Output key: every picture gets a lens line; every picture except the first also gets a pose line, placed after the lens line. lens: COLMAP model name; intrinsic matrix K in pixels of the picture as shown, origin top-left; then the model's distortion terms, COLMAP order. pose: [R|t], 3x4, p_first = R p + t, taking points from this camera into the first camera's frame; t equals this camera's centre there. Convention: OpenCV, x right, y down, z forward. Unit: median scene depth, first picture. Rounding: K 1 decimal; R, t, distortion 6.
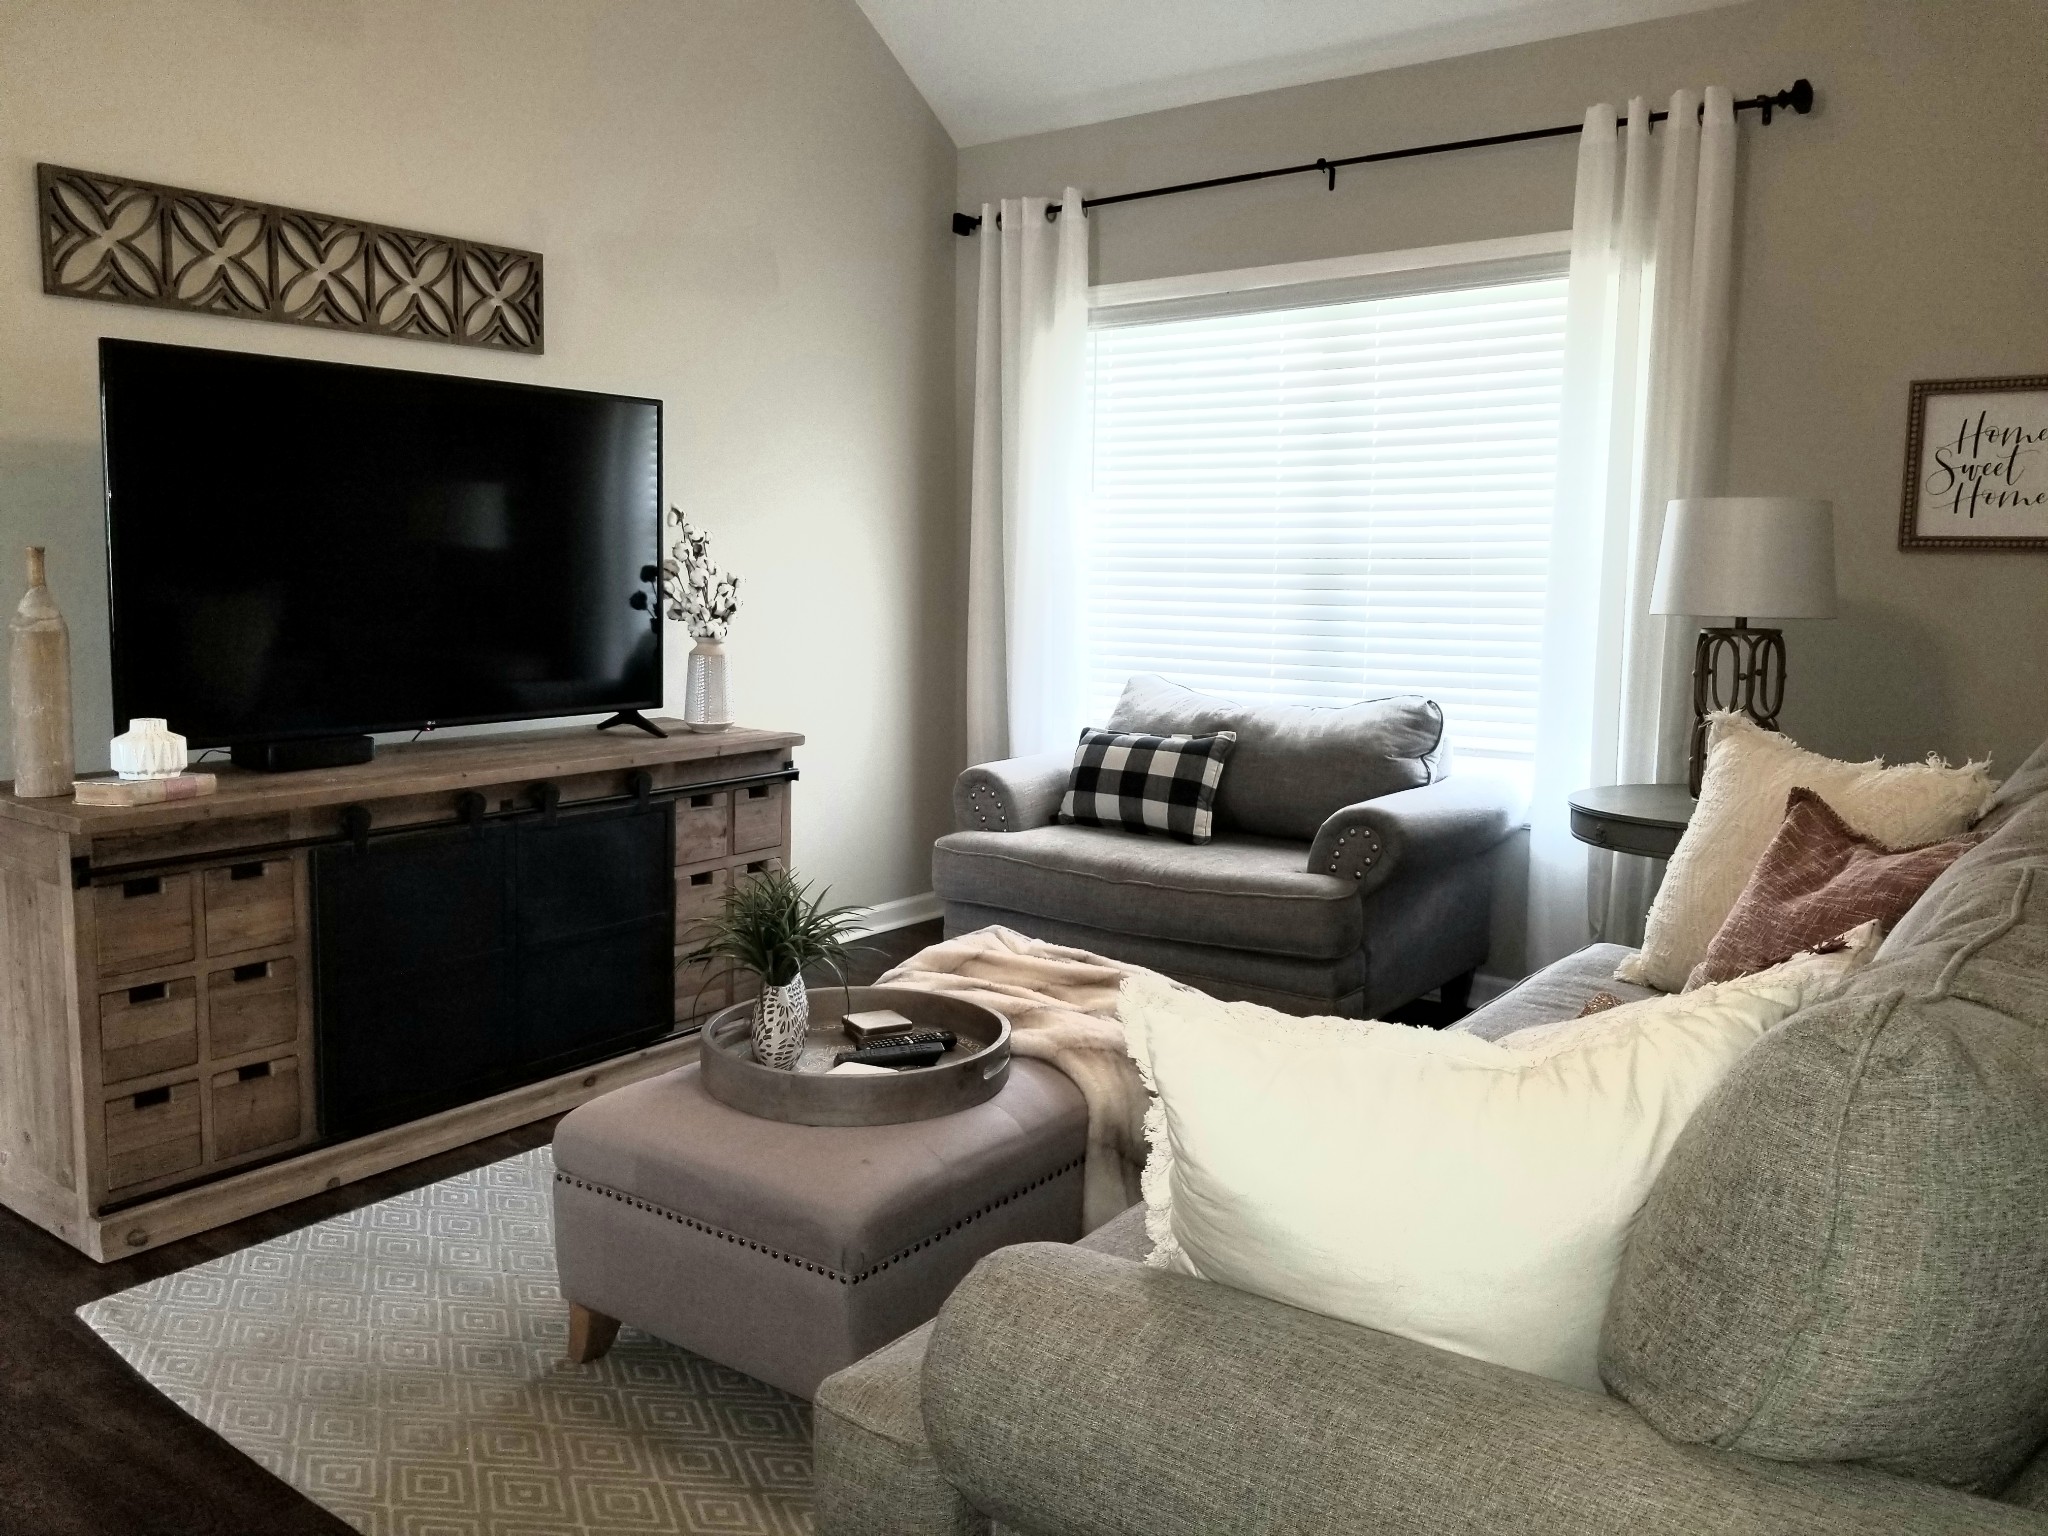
lens RADIAL K [[1615.4, 0, 992.8], [0, 1615.4, 744.1], [0, 0, 1]] dist [0.073769, -0.089664]
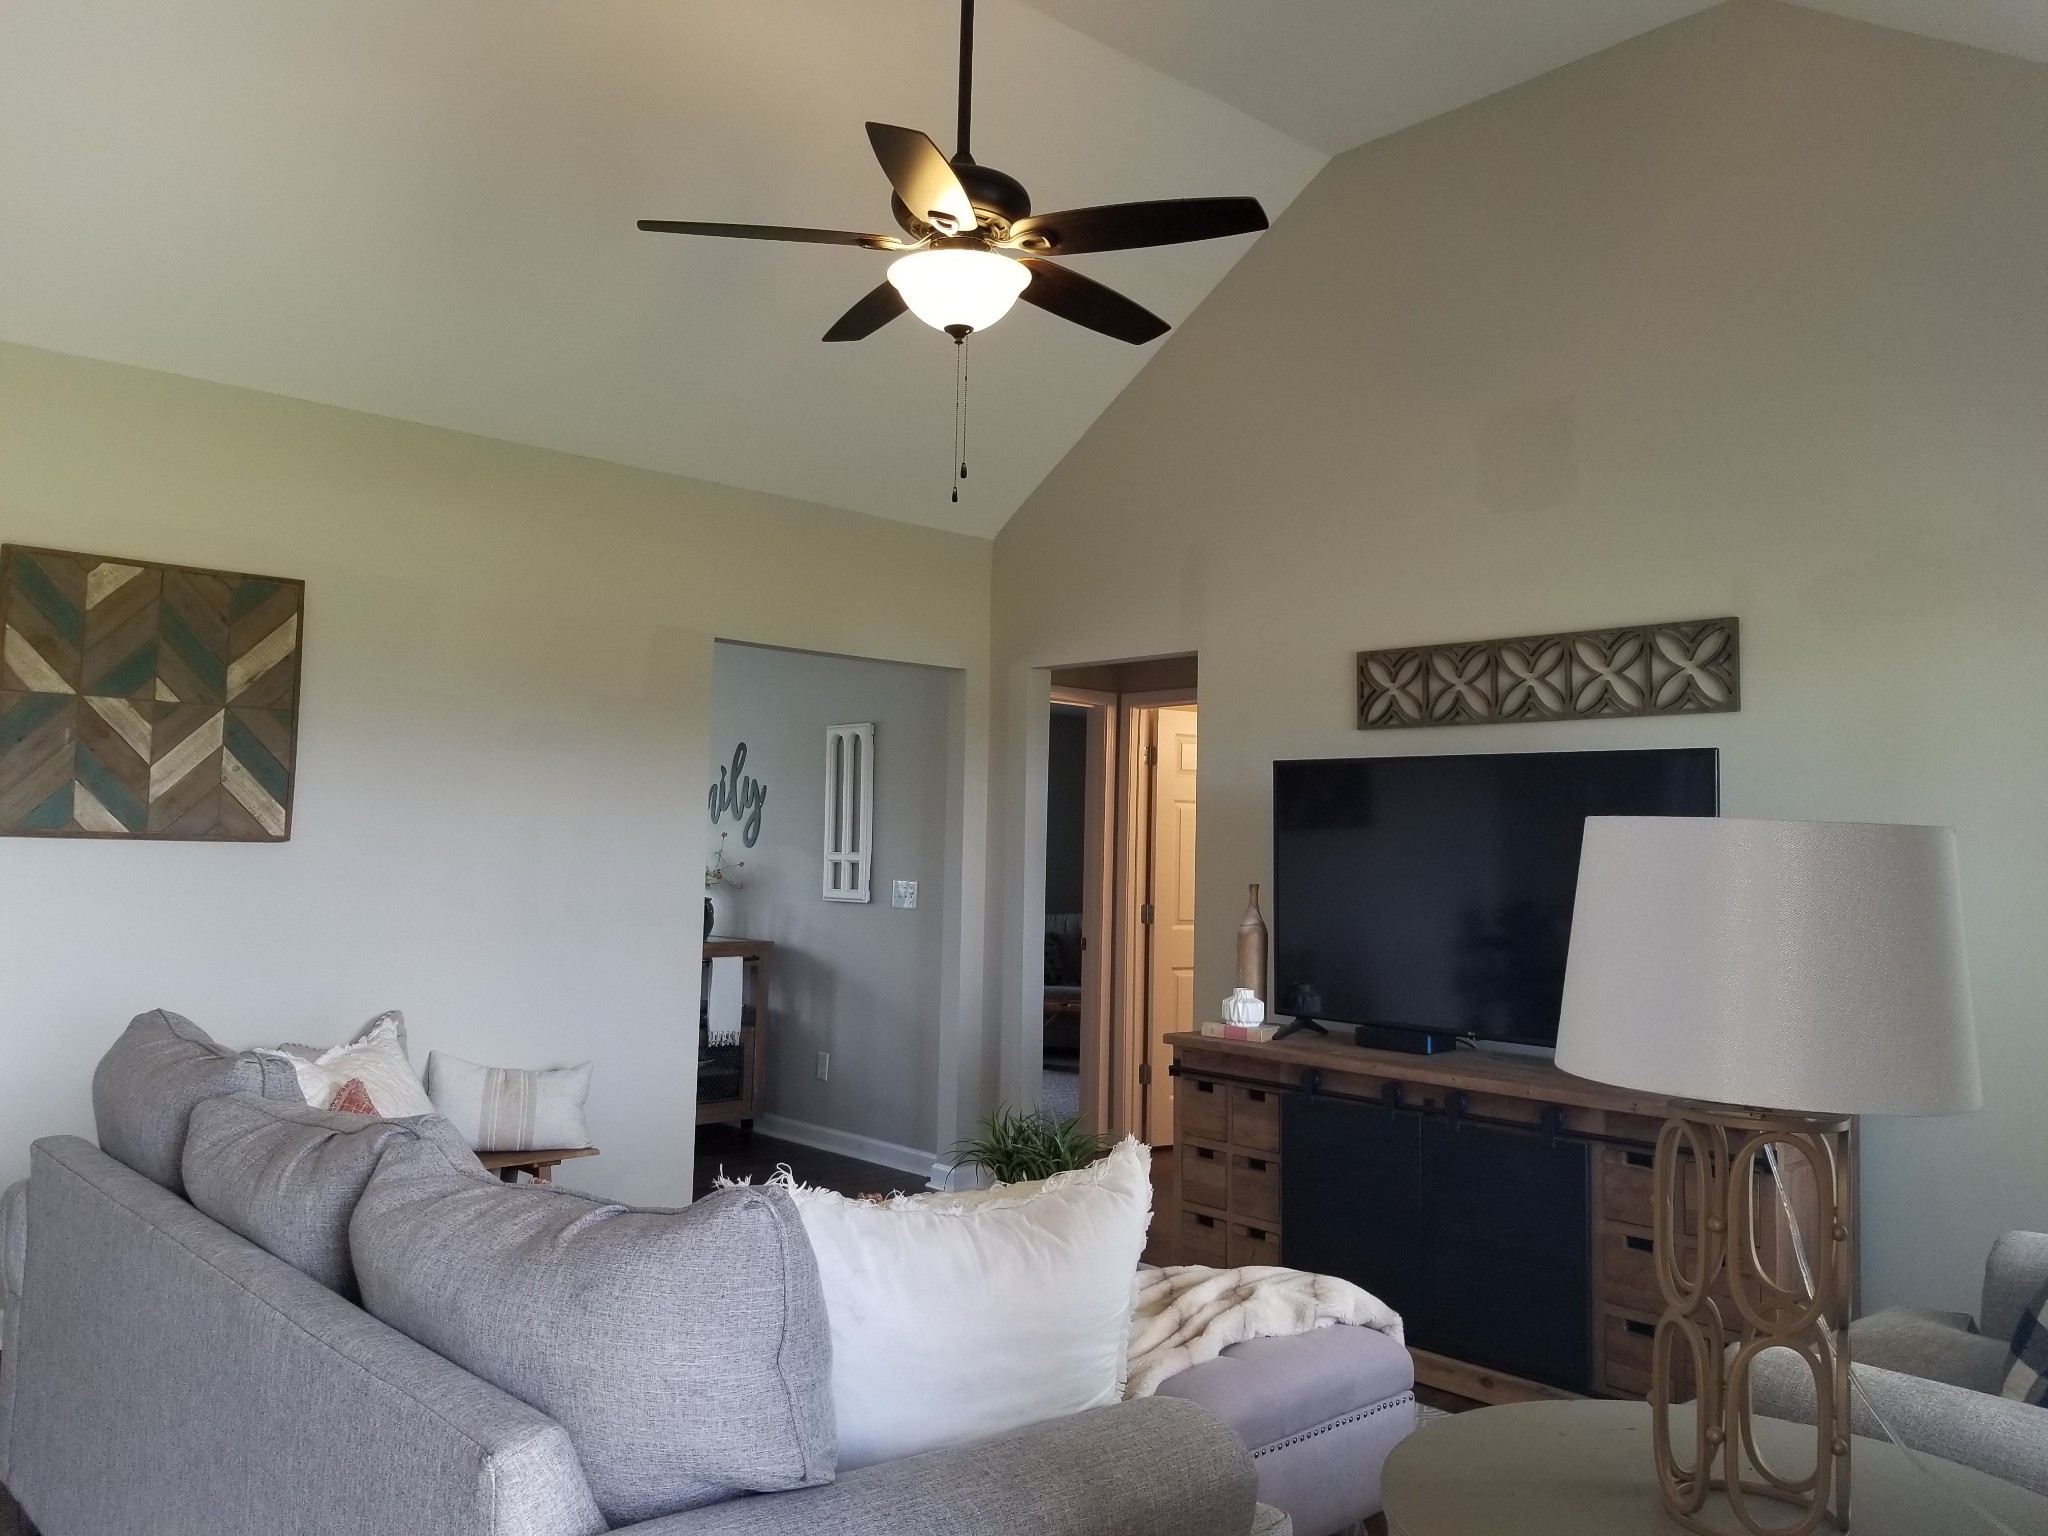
lens RADIAL K [[1601.9, 0, 1009.9], [0, 1601.9, 744.6], [0, 0, 1]] dist [0.081811, -0.140888]
pose [[-0.177078, -0.078400, -0.981069, 0.949076], [-0.140860, 0.988579, -0.053575, -0.116411], [0.974065, 0.128706, -0.186099, 0.881245]]
